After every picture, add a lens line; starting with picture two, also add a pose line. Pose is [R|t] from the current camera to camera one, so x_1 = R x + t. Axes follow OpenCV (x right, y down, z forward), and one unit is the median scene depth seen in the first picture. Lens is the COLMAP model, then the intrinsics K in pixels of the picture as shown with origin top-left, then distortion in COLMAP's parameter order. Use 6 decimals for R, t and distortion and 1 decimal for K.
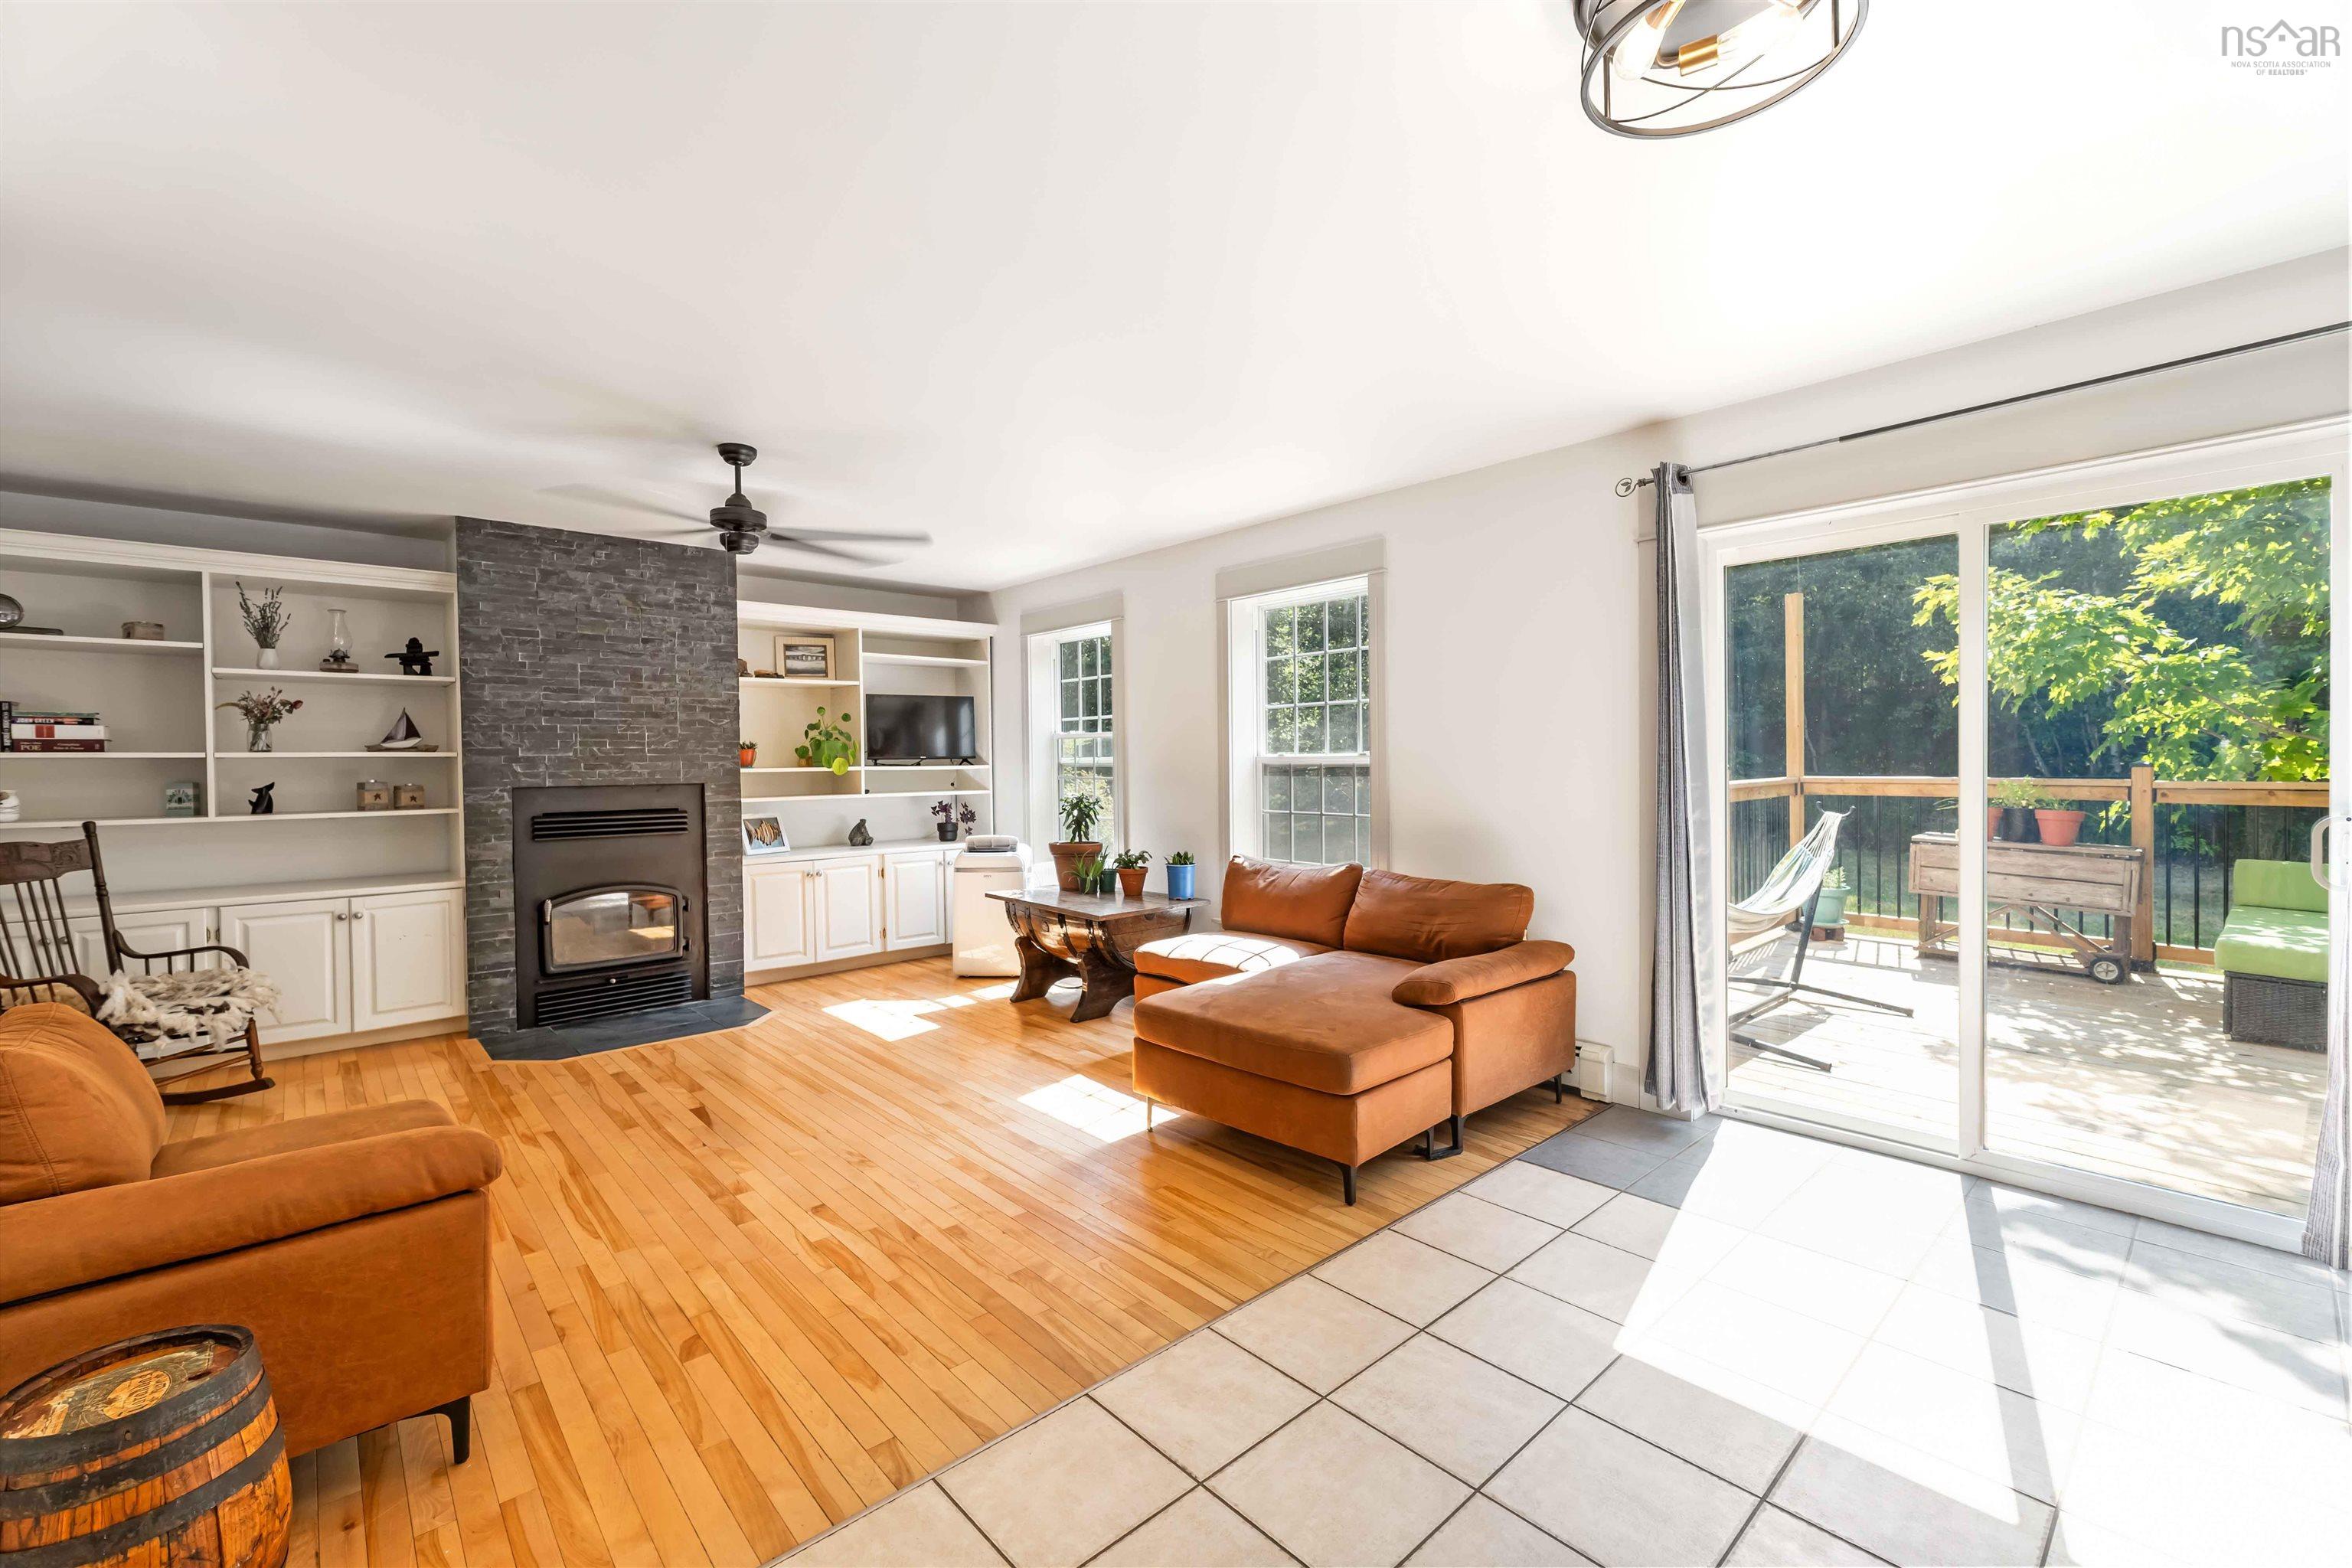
lens RADIAL K [[981.0, 0, 1181.6], [0, 981.0, 777.9], [0, 0, 1]] dist [0.009572, -0.000955]
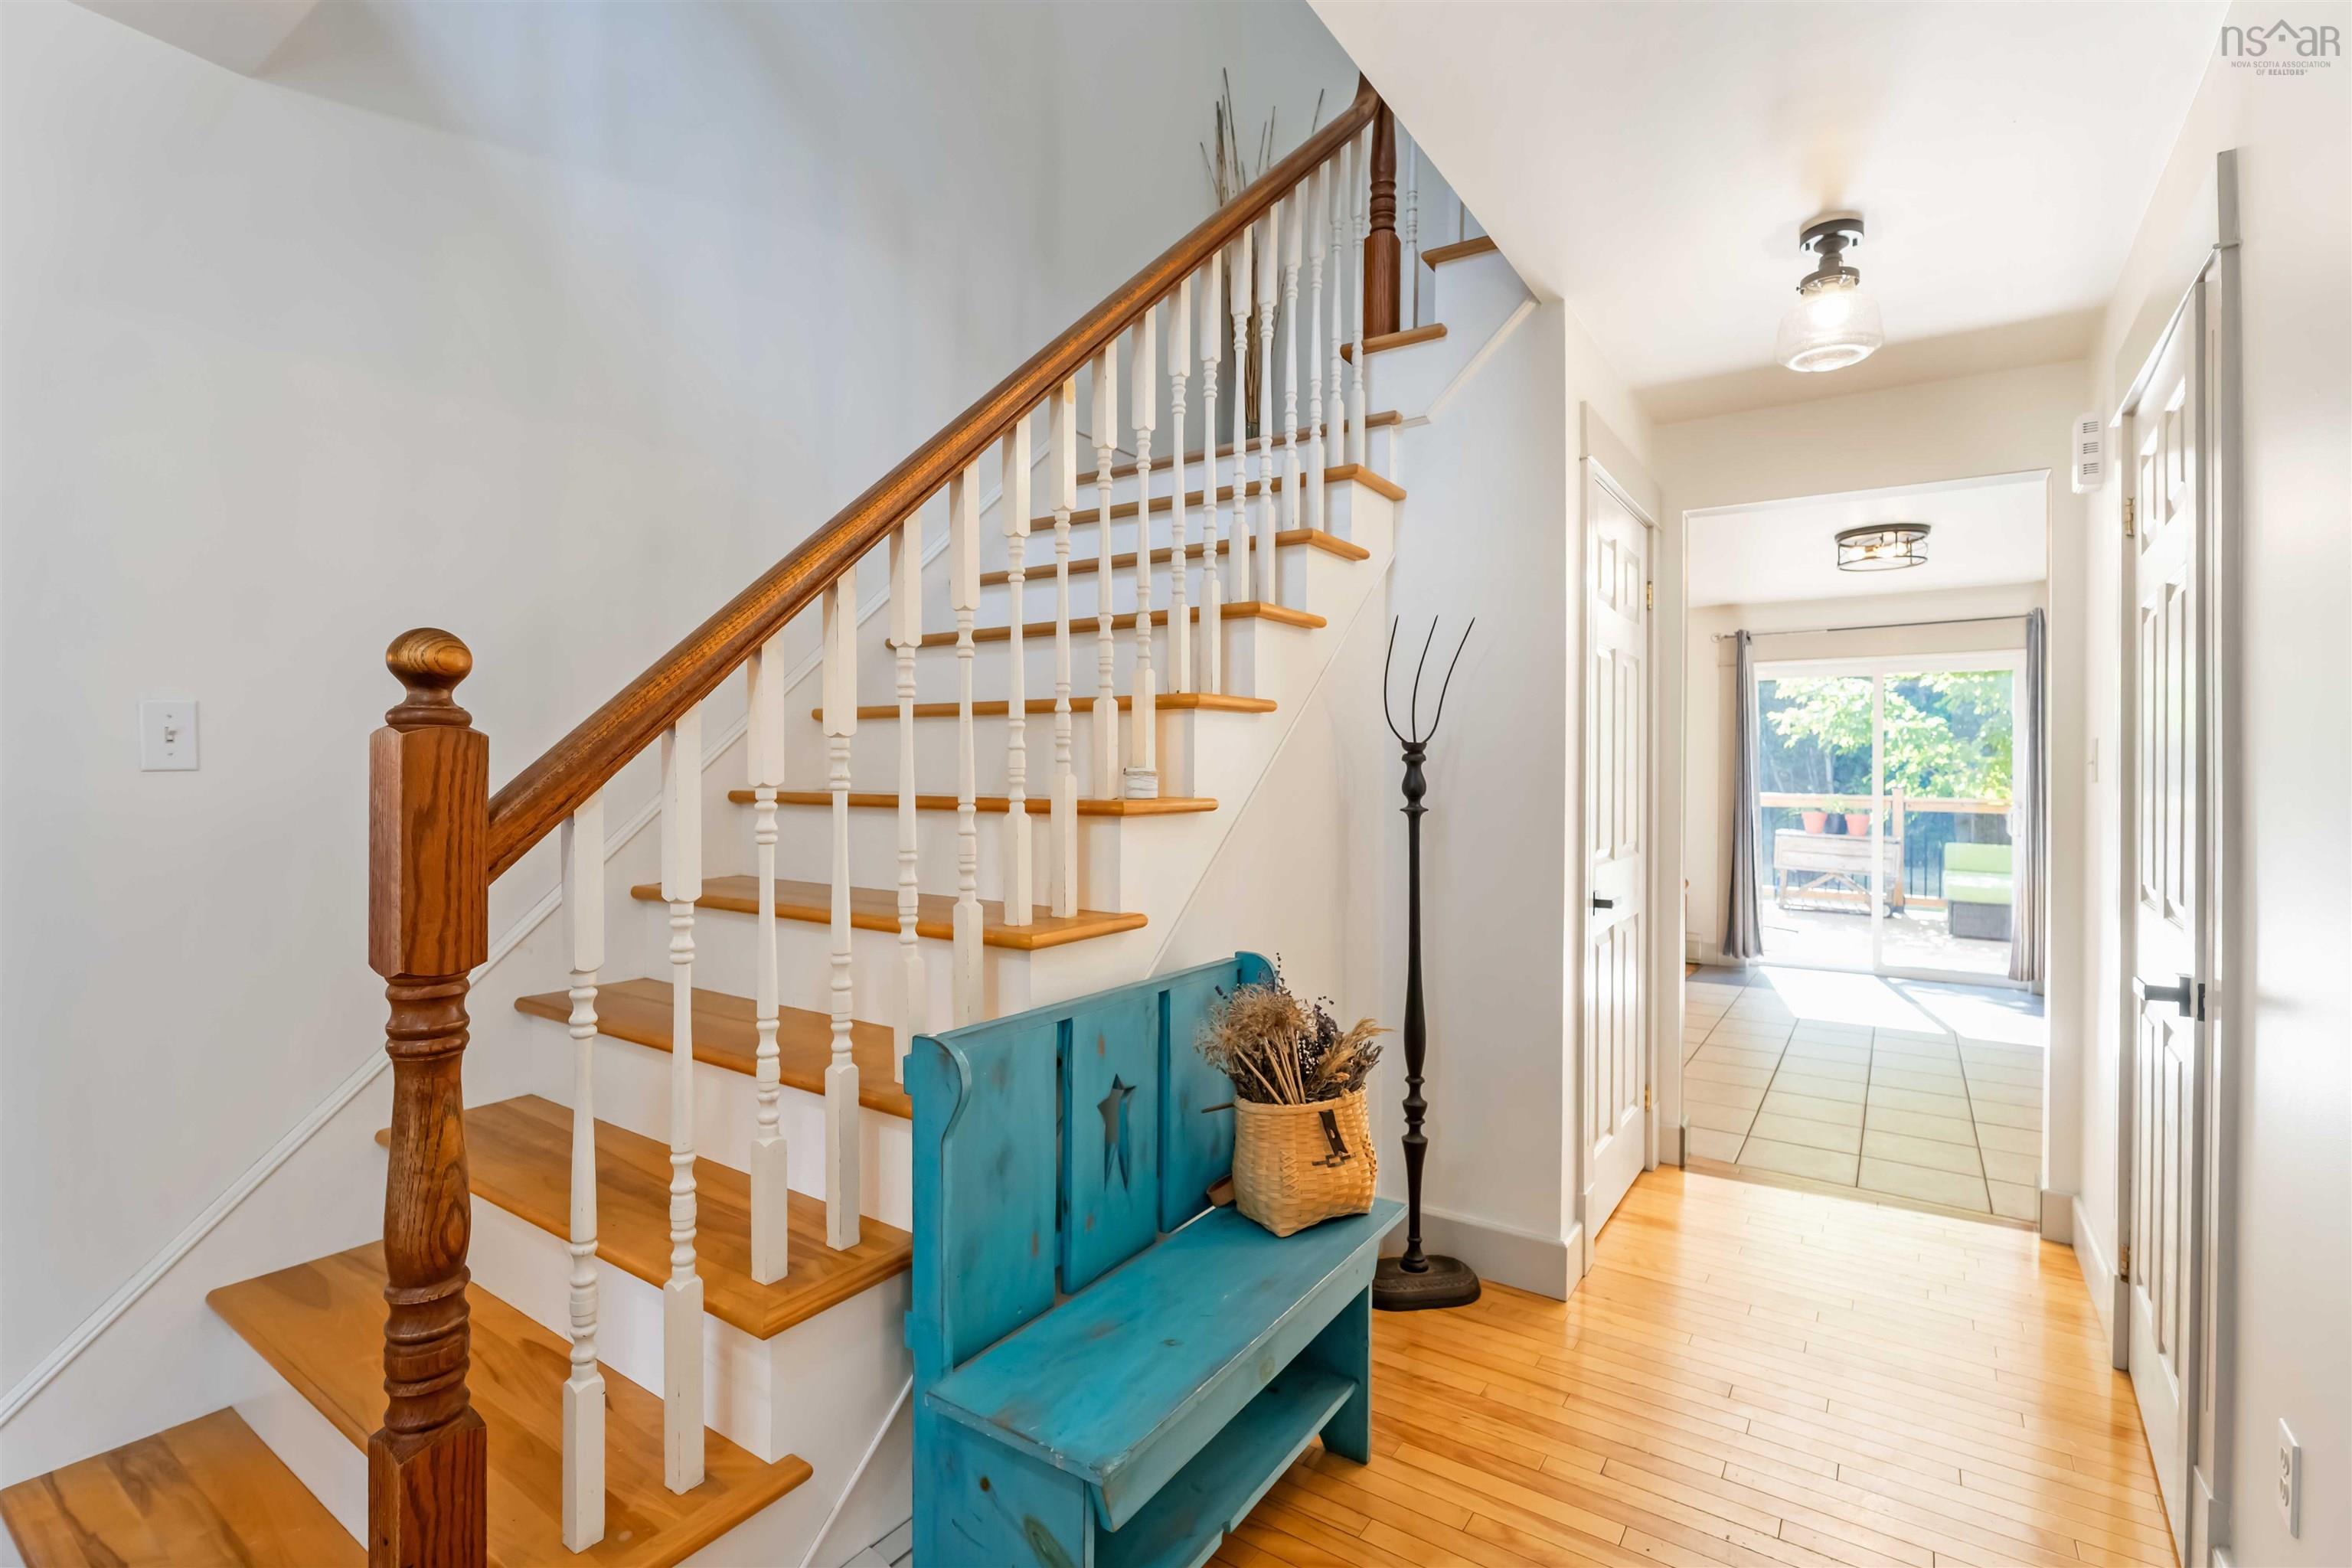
lens RADIAL K [[1061.1, 0, 1163.3], [0, 1061.1, 772.6], [0, 0, 1]] dist [-0.006928, -0.000715]
pose [[0.974826, 0.014648, 0.222485, -0.895457], [-0.009867, 0.999696, -0.022583, 0.020454], [-0.222748, 0.019819, 0.974675, -0.651203]]
